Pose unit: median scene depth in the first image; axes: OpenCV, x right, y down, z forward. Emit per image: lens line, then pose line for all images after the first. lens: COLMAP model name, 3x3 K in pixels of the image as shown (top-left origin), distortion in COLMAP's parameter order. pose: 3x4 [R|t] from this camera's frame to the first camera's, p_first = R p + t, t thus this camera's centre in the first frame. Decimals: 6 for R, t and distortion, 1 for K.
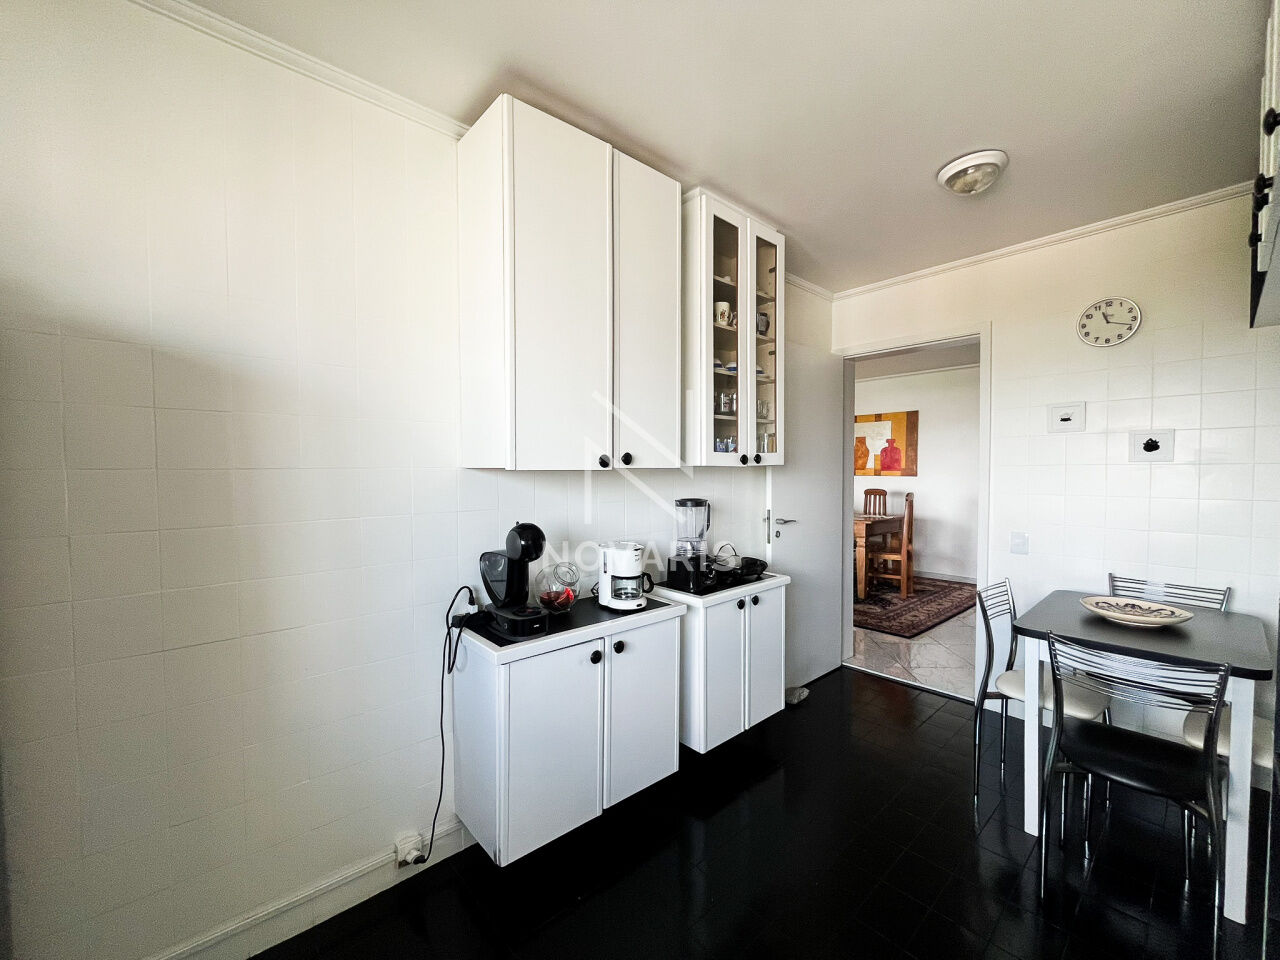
lens RADIAL K [[521.2, 0, 638.8], [0, 521.2, 486.2], [0, 0, 1]] dist [-0.002515, 0.000060]
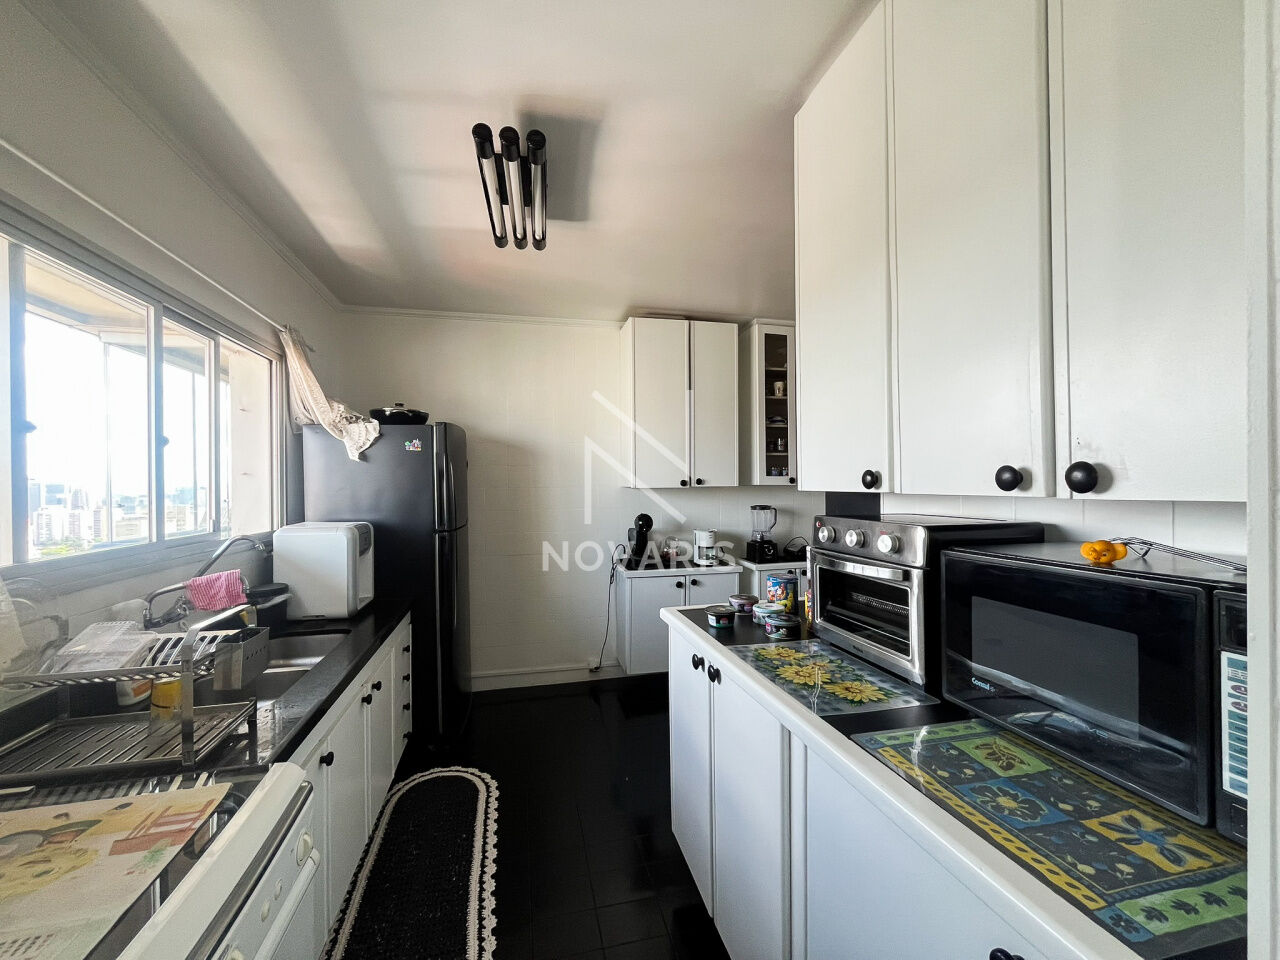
lens RADIAL K [[521.2, 0, 638.8], [0, 521.2, 486.2], [0, 0, 1]] dist [-0.002515, 0.000060]
pose [[0.875655, -0.004547, -0.482915, 0.689781], [-0.009566, 0.999596, -0.026757, 0.015989], [0.482842, 0.028049, 0.875258, -0.737165]]
